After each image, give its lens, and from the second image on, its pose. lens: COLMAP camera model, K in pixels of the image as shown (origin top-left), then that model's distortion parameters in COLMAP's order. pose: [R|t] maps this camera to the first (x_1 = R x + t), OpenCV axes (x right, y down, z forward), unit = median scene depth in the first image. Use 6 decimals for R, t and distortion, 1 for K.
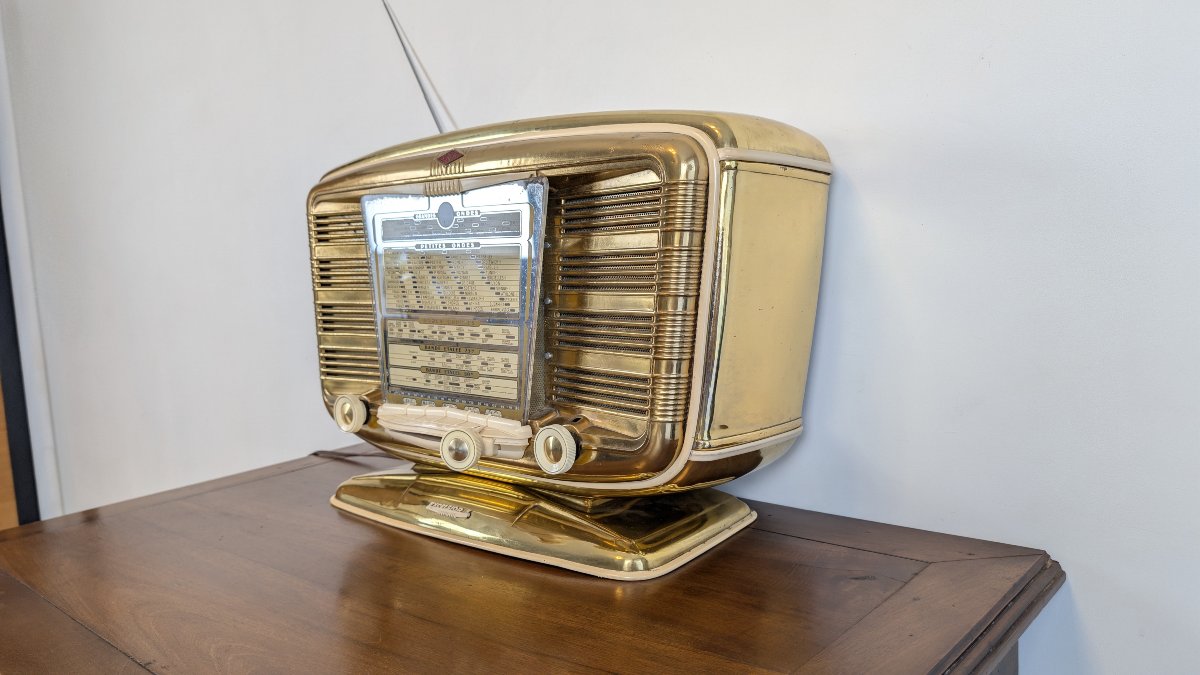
lens RADIAL K [[897.7, 0, 600.0], [0, 897.7, 337.5], [0, 0, 1]] dist [0.034904, -0.000508]
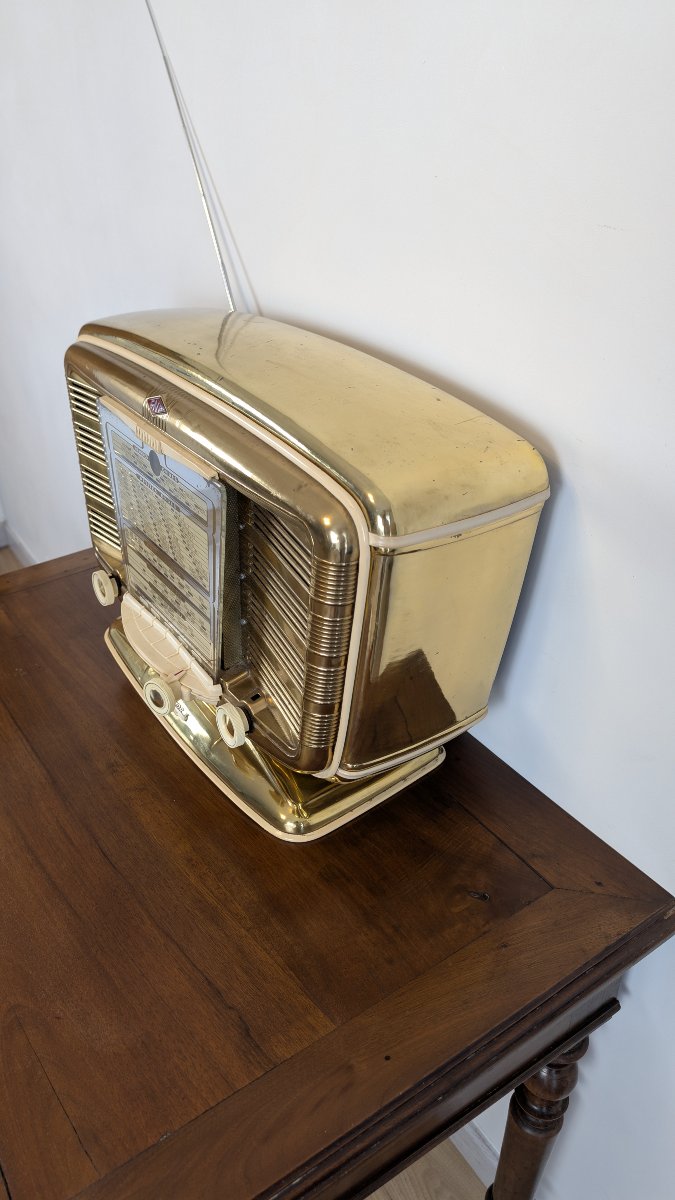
lens RADIAL K [[897.7, 0, 337.5], [0, 897.7, 600.0], [0, 0, 1]] dist [0.034904, -0.000508]
pose [[0.967361, 0.154475, -0.200875, 0.246368], [-0.046044, 0.886664, 0.460117, -0.472612], [0.249185, -0.435850, 0.864836, 0.137740]]
